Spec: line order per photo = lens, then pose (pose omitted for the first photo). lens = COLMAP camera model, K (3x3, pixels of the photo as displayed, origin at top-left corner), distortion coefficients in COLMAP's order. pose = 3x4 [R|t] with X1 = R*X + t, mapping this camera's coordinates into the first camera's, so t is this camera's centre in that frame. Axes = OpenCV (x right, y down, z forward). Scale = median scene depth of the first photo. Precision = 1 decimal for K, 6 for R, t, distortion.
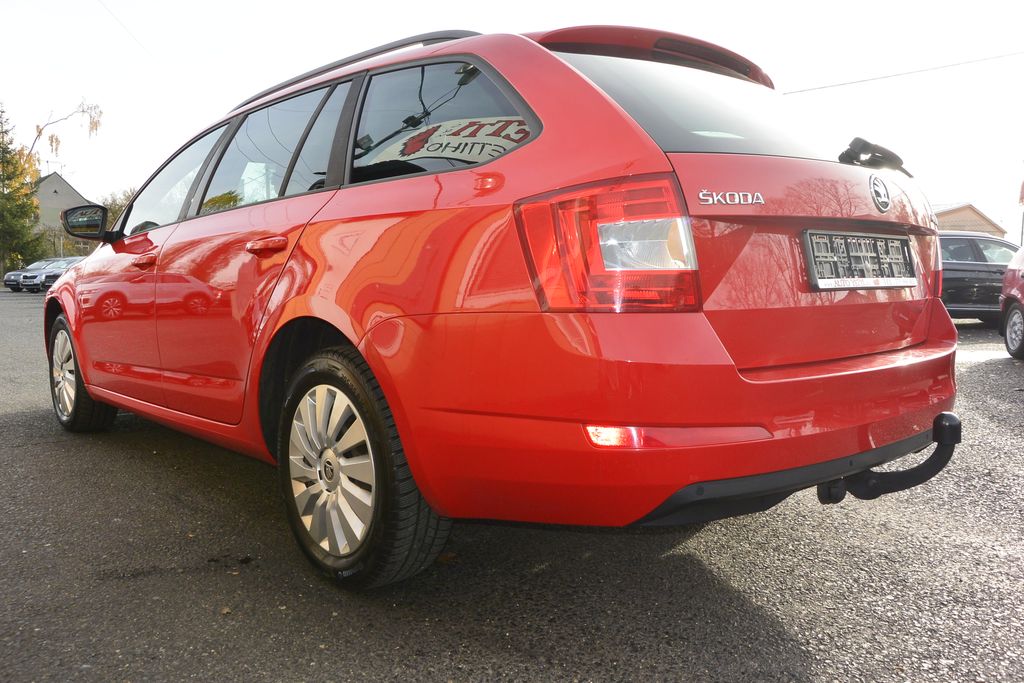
lens RADIAL K [[777.7, 0, 510.5], [0, 777.7, 343.7], [0, 0, 1]] dist [0.005118, -0.000565]
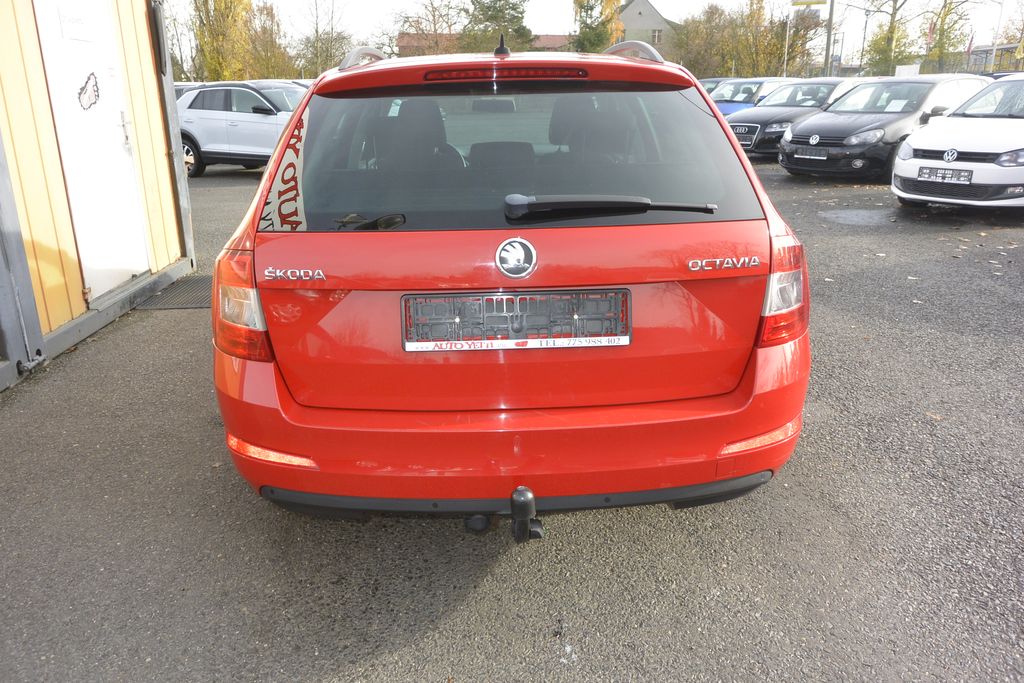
lens RADIAL K [[777.7, 0, 508.1], [0, 777.7, 339.4], [0, 0, 1]] dist [0.005118, -0.000565]
pose [[0.766328, 0.183231, -0.615766, 1.001181], [-0.036913, 0.969440, 0.242534, -0.303947], [0.641389, -0.163131, 0.749673, 0.227030]]
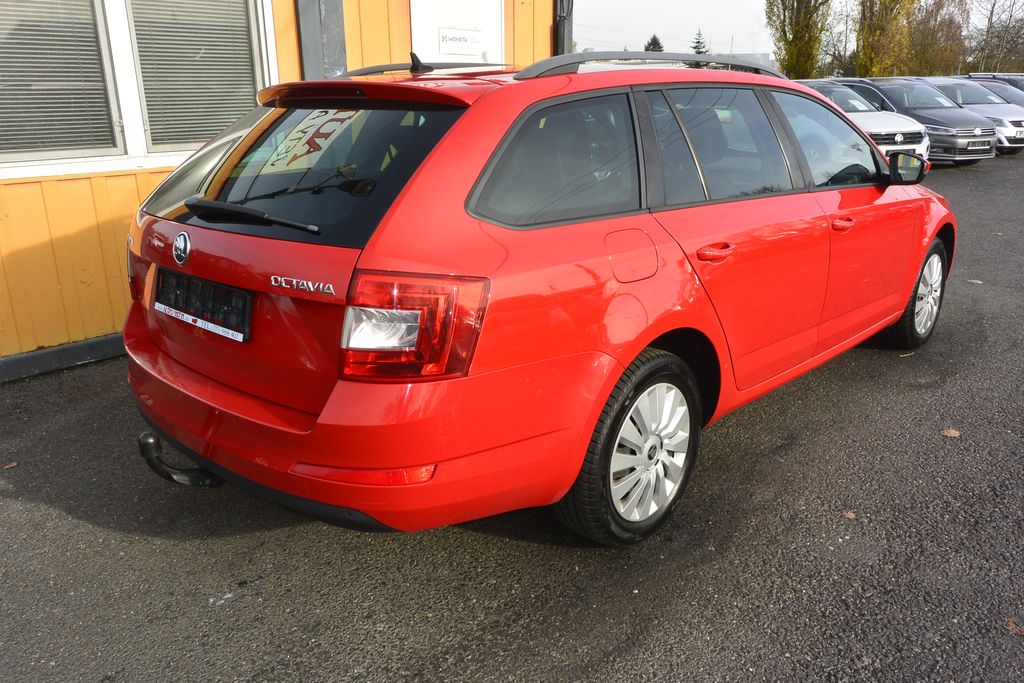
lens RADIAL K [[777.7, 0, 510.9], [0, 777.7, 337.6], [0, 0, 1]] dist [0.005118, -0.000565]
pose [[0.073959, 0.289643, -0.954273, 1.554457], [-0.063339, 0.956326, 0.285357, -0.400576], [0.995248, 0.039338, 0.089075, 1.299645]]
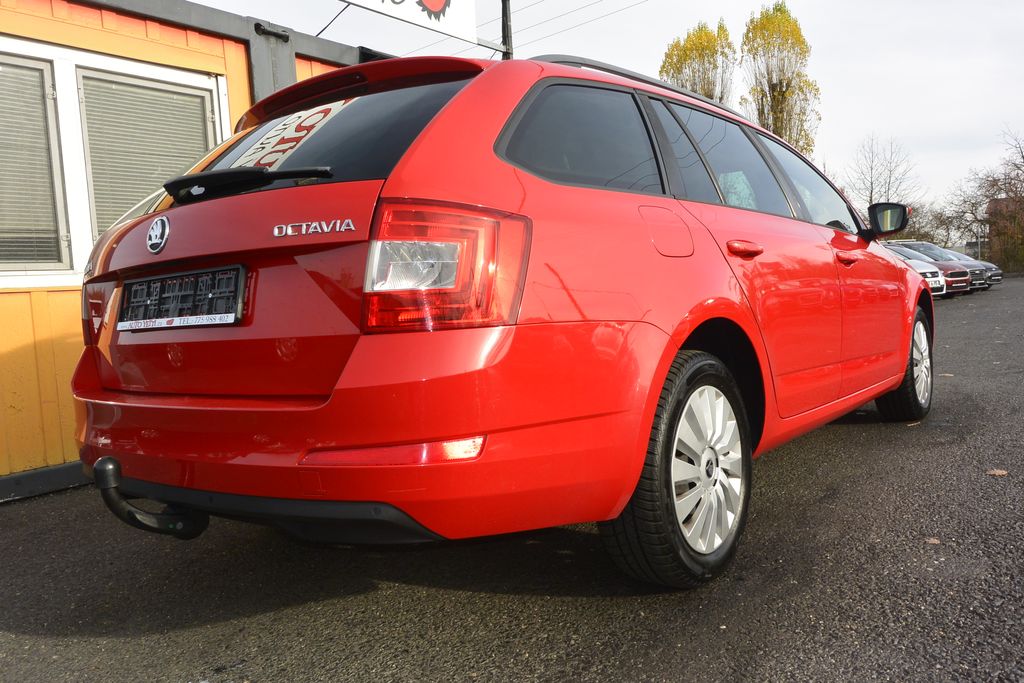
lens RADIAL K [[777.7, 0, 508.5], [0, 777.7, 341.7], [0, 0, 1]] dist [0.005118, -0.000565]
pose [[0.160656, 0.036324, -0.986342, 1.437313], [-0.005492, 0.999340, 0.035908, -0.091830], [0.986995, -0.000352, 0.160749, 1.198343]]
